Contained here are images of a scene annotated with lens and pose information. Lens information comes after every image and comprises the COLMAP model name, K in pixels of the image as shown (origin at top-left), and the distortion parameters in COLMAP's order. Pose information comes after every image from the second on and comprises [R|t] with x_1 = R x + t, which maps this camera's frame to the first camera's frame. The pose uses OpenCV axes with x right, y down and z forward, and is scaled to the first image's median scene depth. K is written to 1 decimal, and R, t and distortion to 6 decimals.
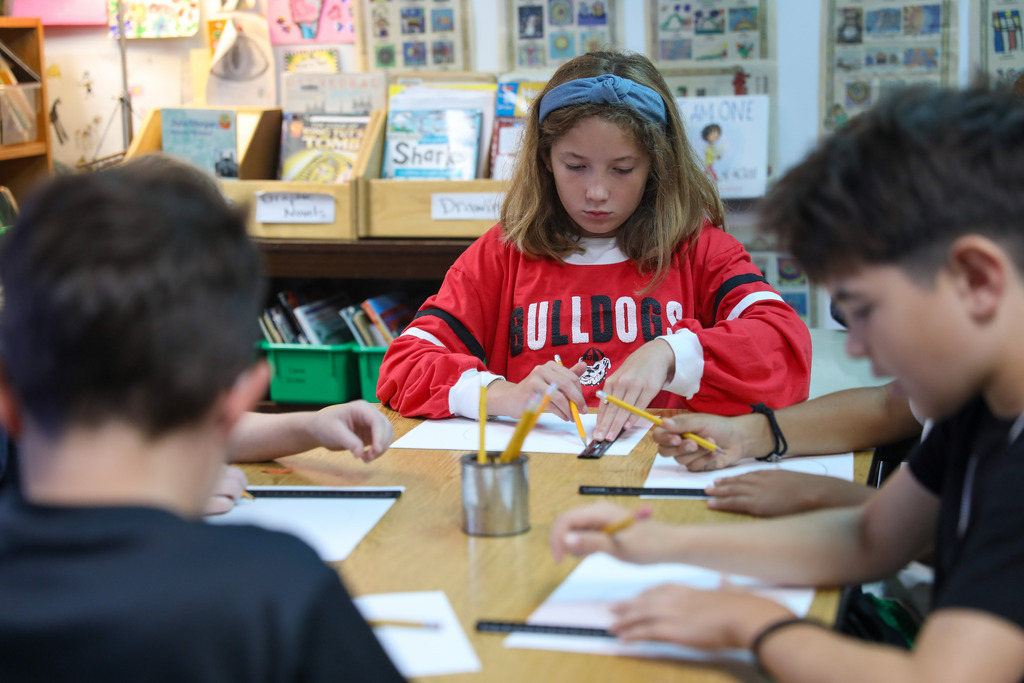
lens RADIAL K [[1995.9, 0, 506.6], [0, 1995.9, 338.0], [0, 0, 1]] dist [0.230574, 0.000000]
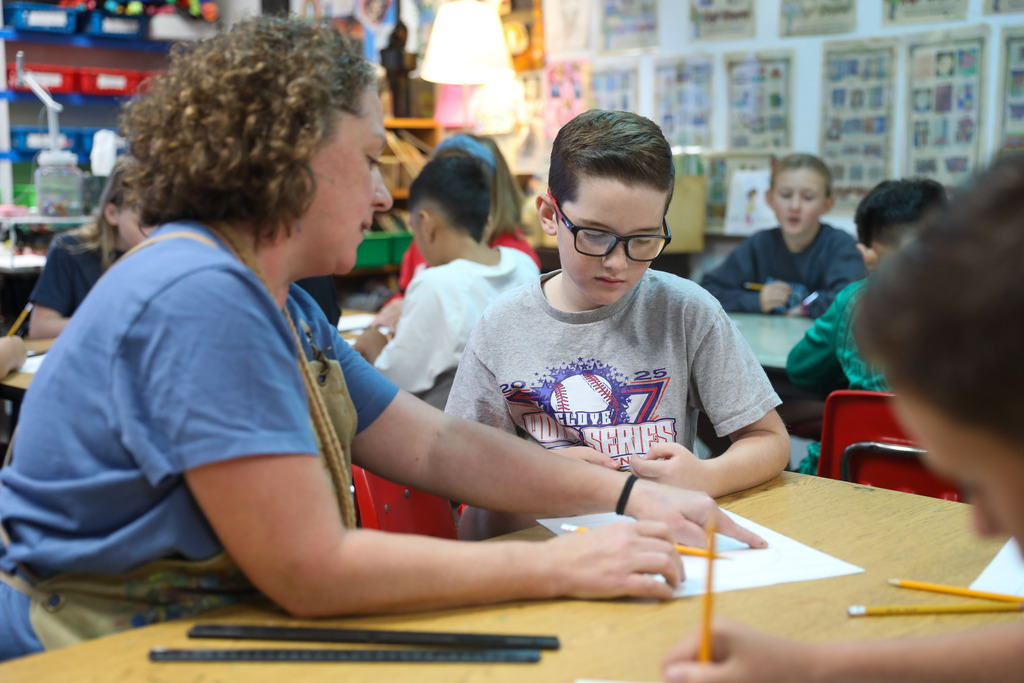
lens RADIAL K [[1448.8, 0, 511.3], [0, 1448.8, 341.3], [0, 0, 1]] dist [0.115398, 0.000000]
pose [[0.863778, 0.085692, -0.496532, 0.524746], [-0.095226, 0.995437, 0.006136, 0.025796], [0.494792, 0.041983, 0.867997, -0.095845]]
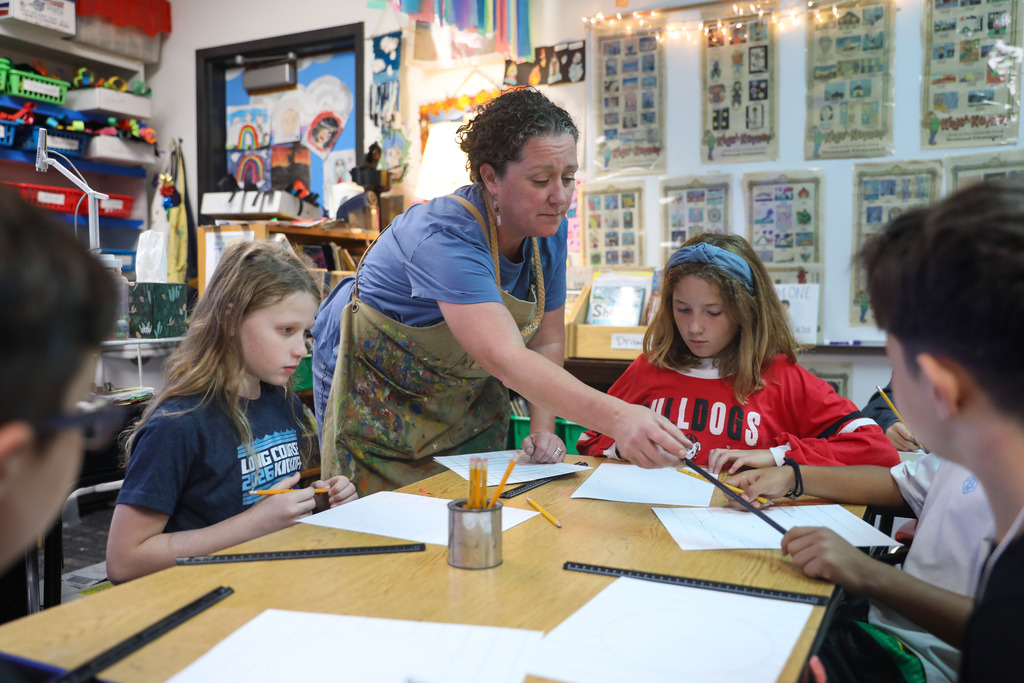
lens RADIAL K [[900.7, 0, 519.8], [0, 900.7, 343.4], [0, 0, 1]] dist [-0.012472, 0.016873]
pose [[0.978223, 0.037763, -0.204093, 0.041487], [-0.055008, 0.995316, -0.079494, 0.001557], [0.200135, 0.088989, 0.975719, 0.225639]]
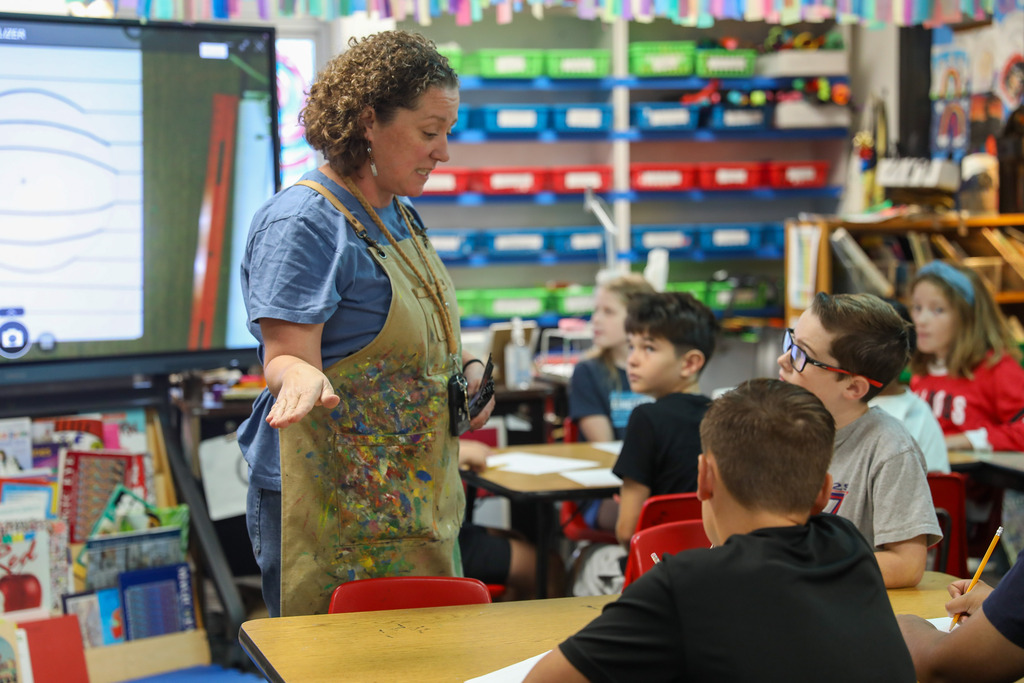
lens RADIAL K [[1995.9, 0, 518.2], [0, 1995.9, 333.0], [0, 0, 1]] dist [0.230574, 0.000000]
pose [[0.543789, 0.069380, -0.836349, 0.960989], [-0.119434, 0.992831, 0.004706, -0.022670], [0.830680, 0.097330, 0.548177, -0.250670]]
